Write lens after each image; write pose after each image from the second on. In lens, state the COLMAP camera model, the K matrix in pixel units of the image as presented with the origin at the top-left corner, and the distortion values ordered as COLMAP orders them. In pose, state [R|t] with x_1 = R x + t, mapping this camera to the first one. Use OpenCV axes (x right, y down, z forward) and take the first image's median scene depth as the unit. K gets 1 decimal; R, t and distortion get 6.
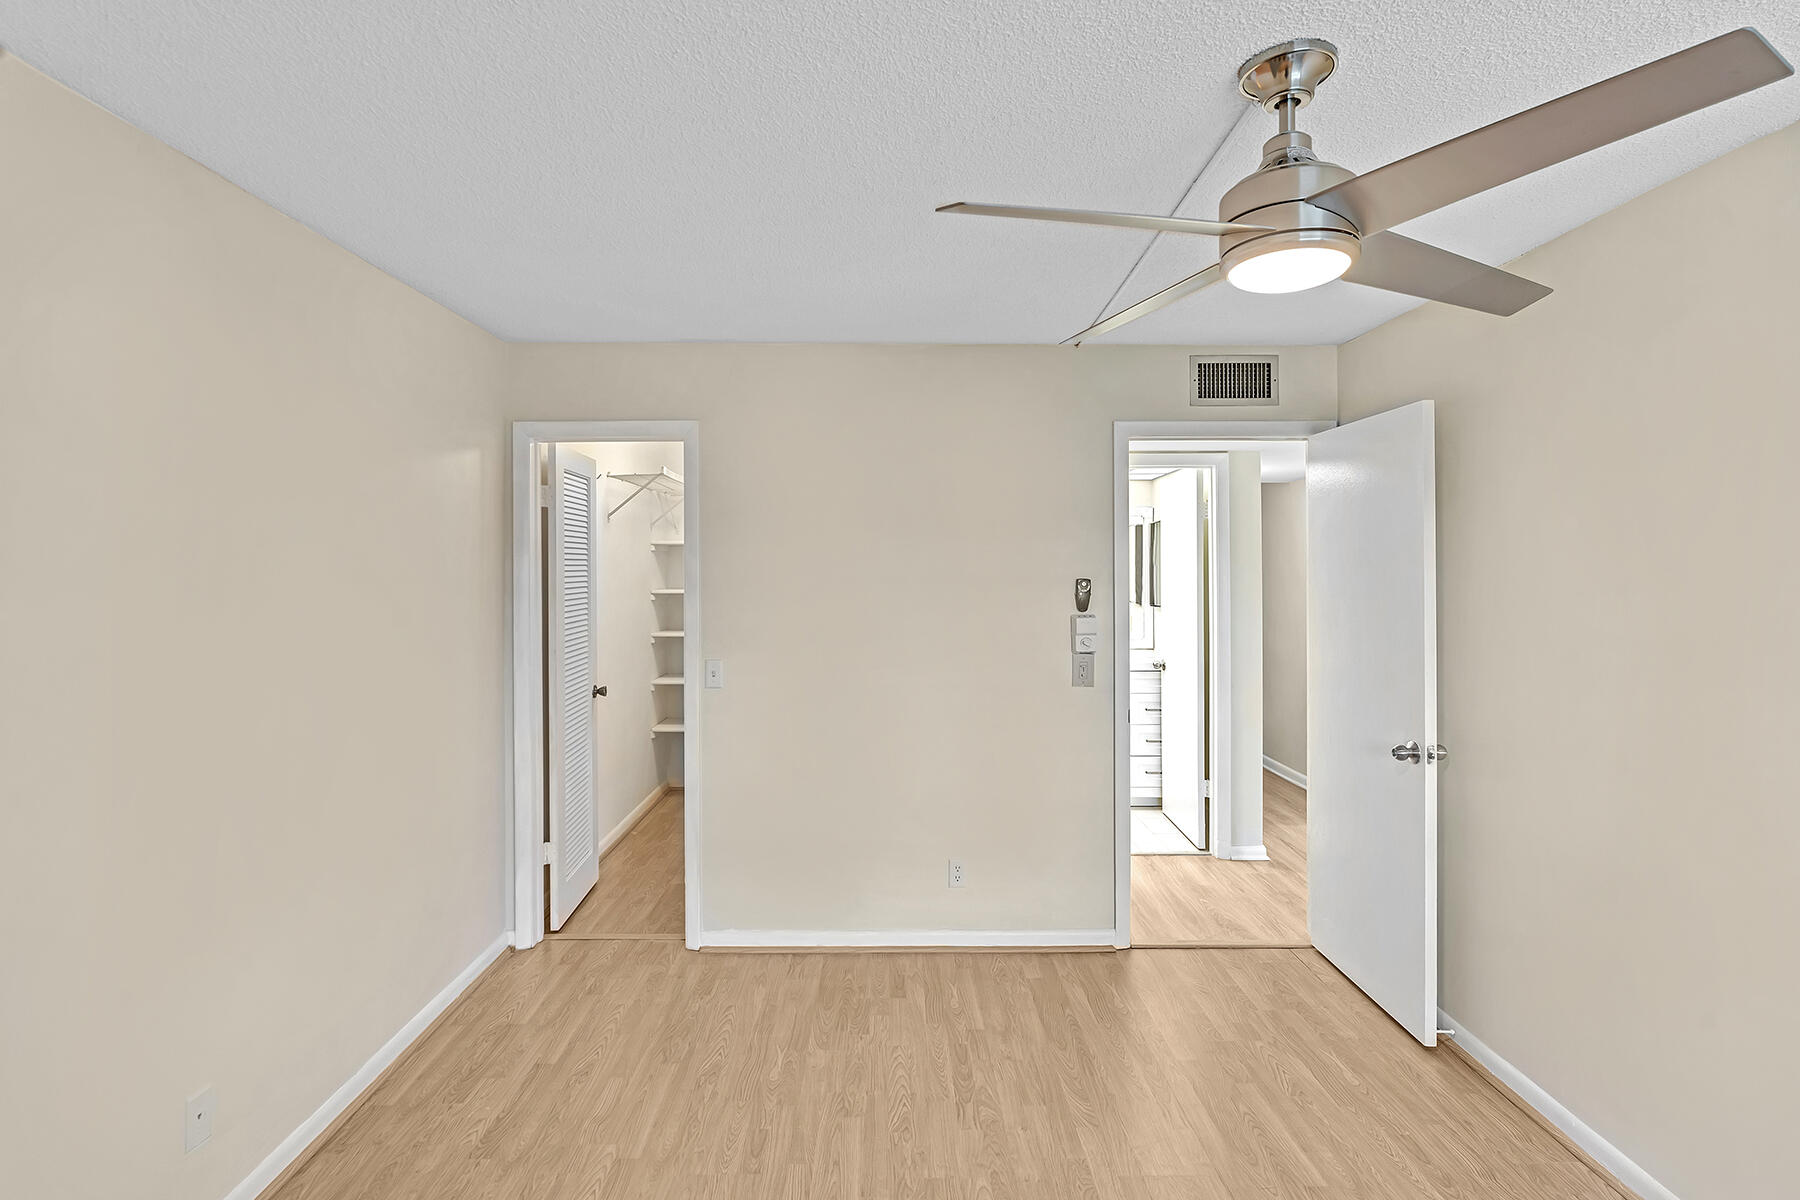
lens RADIAL K [[879.7, 0, 901.2], [0, 879.7, 559.0], [0, 0, 1]] dist [-0.002537, -0.000432]
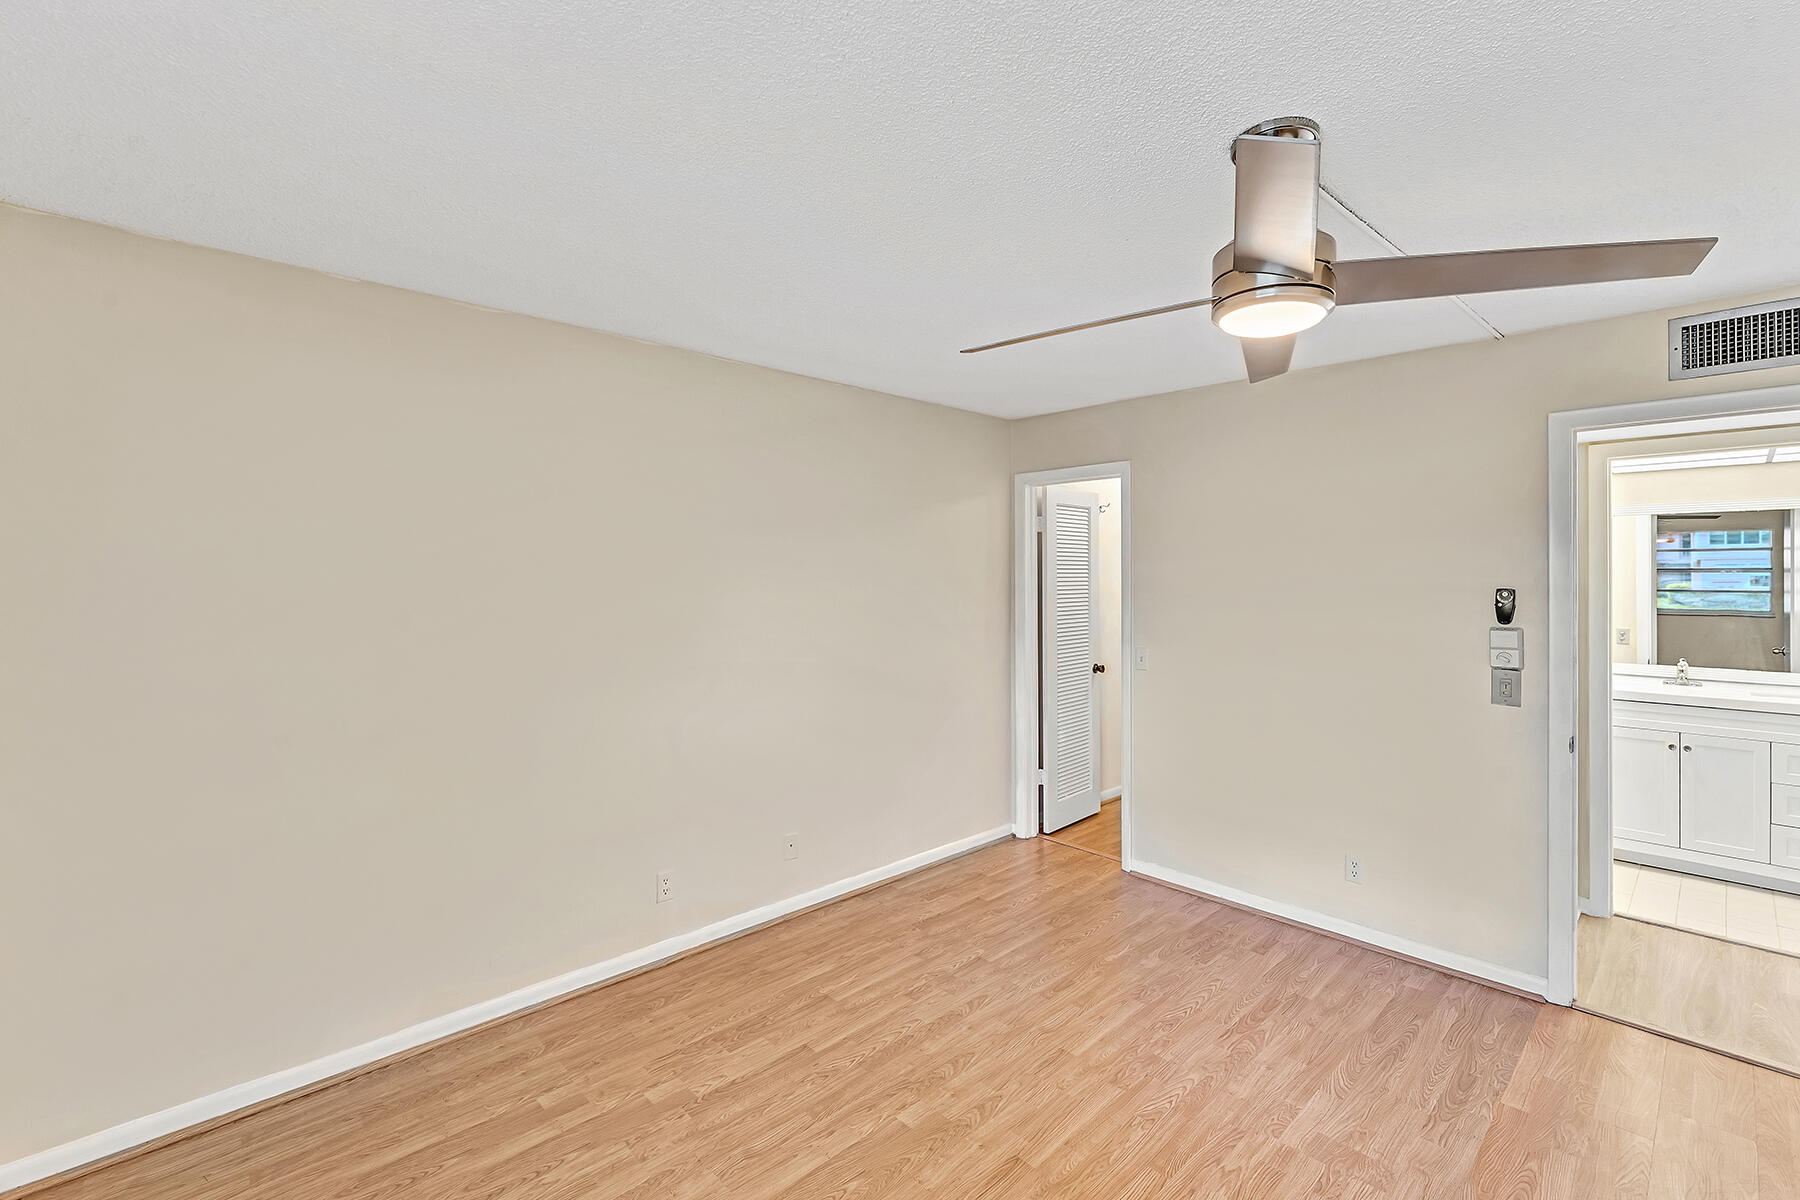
lens RADIAL K [[794.8, 0, 907.8], [0, 794.8, 574.3], [0, 0, 1]] dist [-0.001342, 0.000024]
pose [[0.684088, 0.002662, -0.729395, 0.420595], [0.004640, 0.999957, 0.008001, -0.002249], [0.729385, -0.008858, 0.684046, -0.030319]]
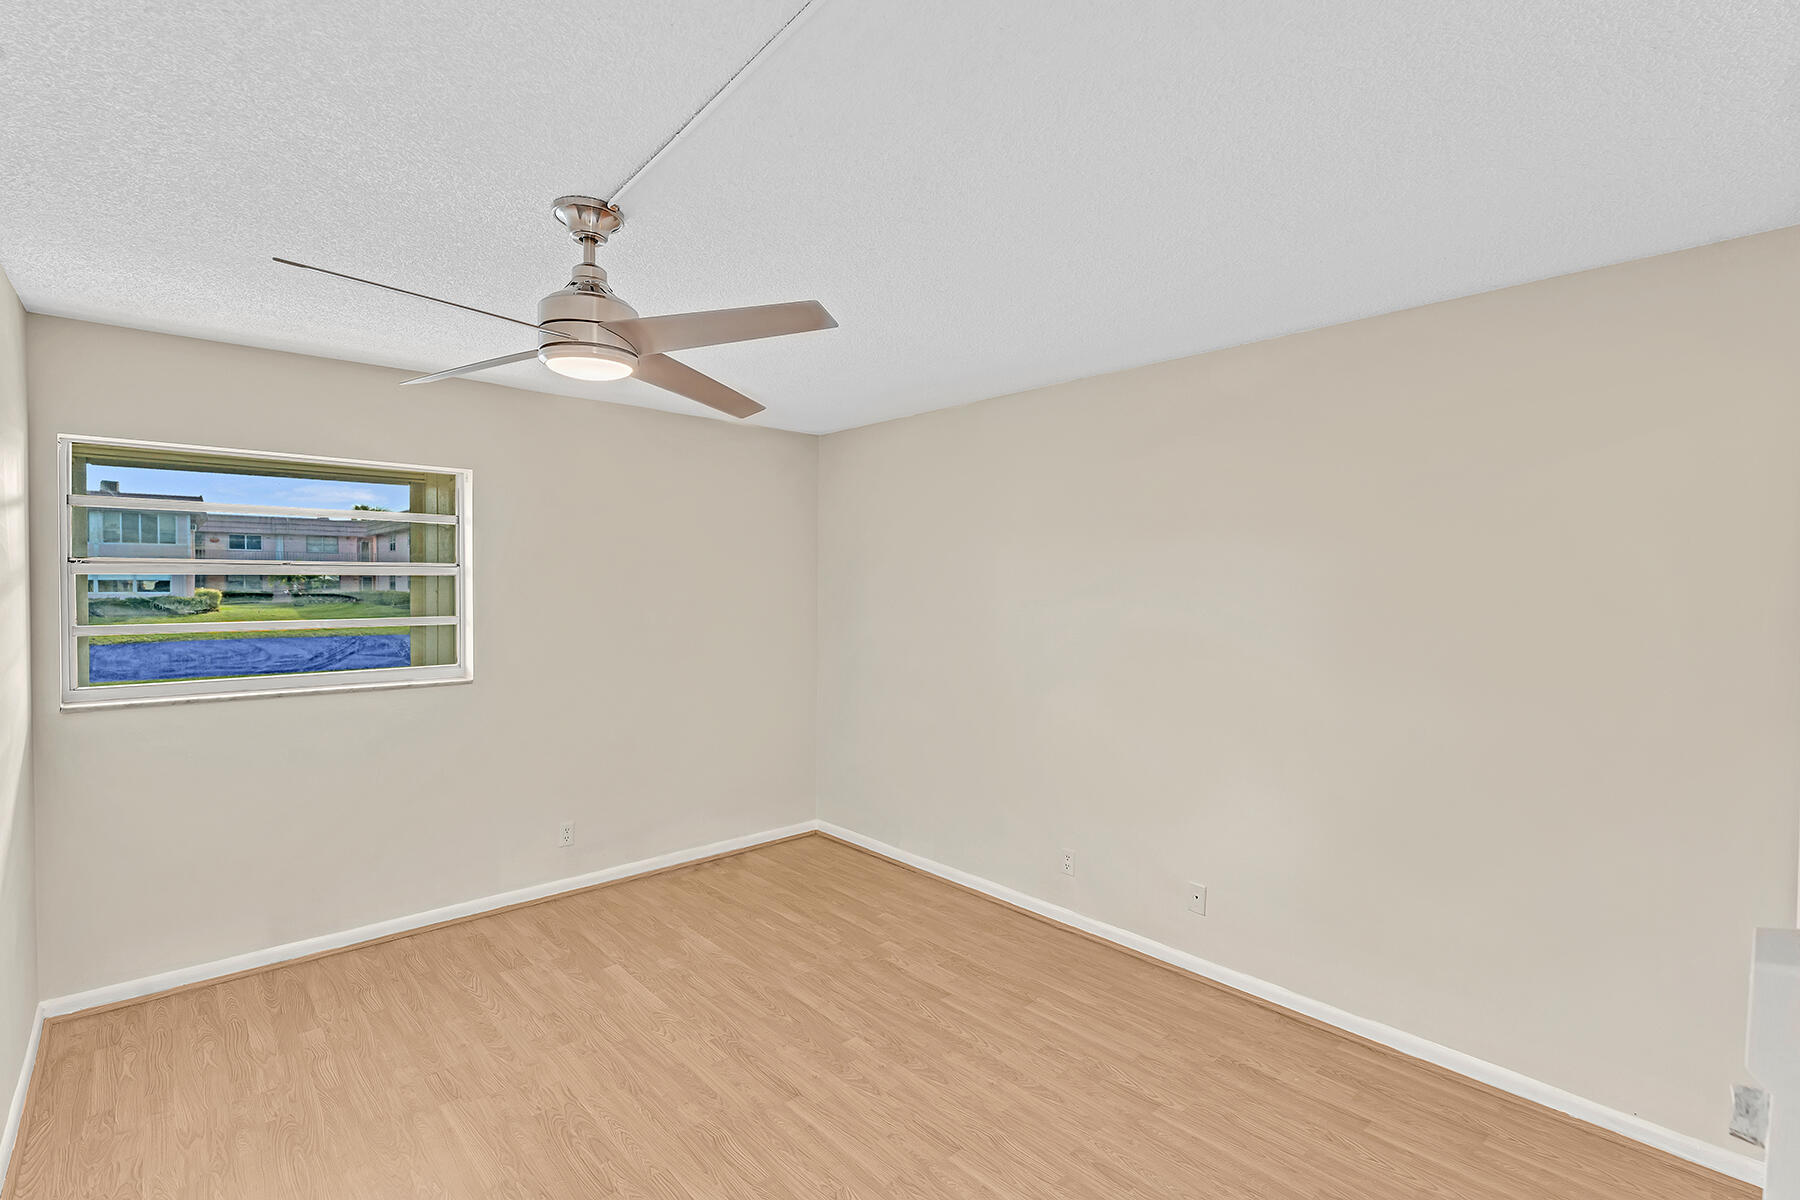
lens RADIAL K [[857.8, 0, 874.8], [0, 857.8, 590.5], [0, 0, 1]] dist [-0.001881, -0.000250]
pose [[-0.774566, 0.006016, -0.632465, 0.455854], [0.004087, 0.999981, 0.004506, 0.007343], [0.632480, 0.000905, -0.774576, 1.120339]]
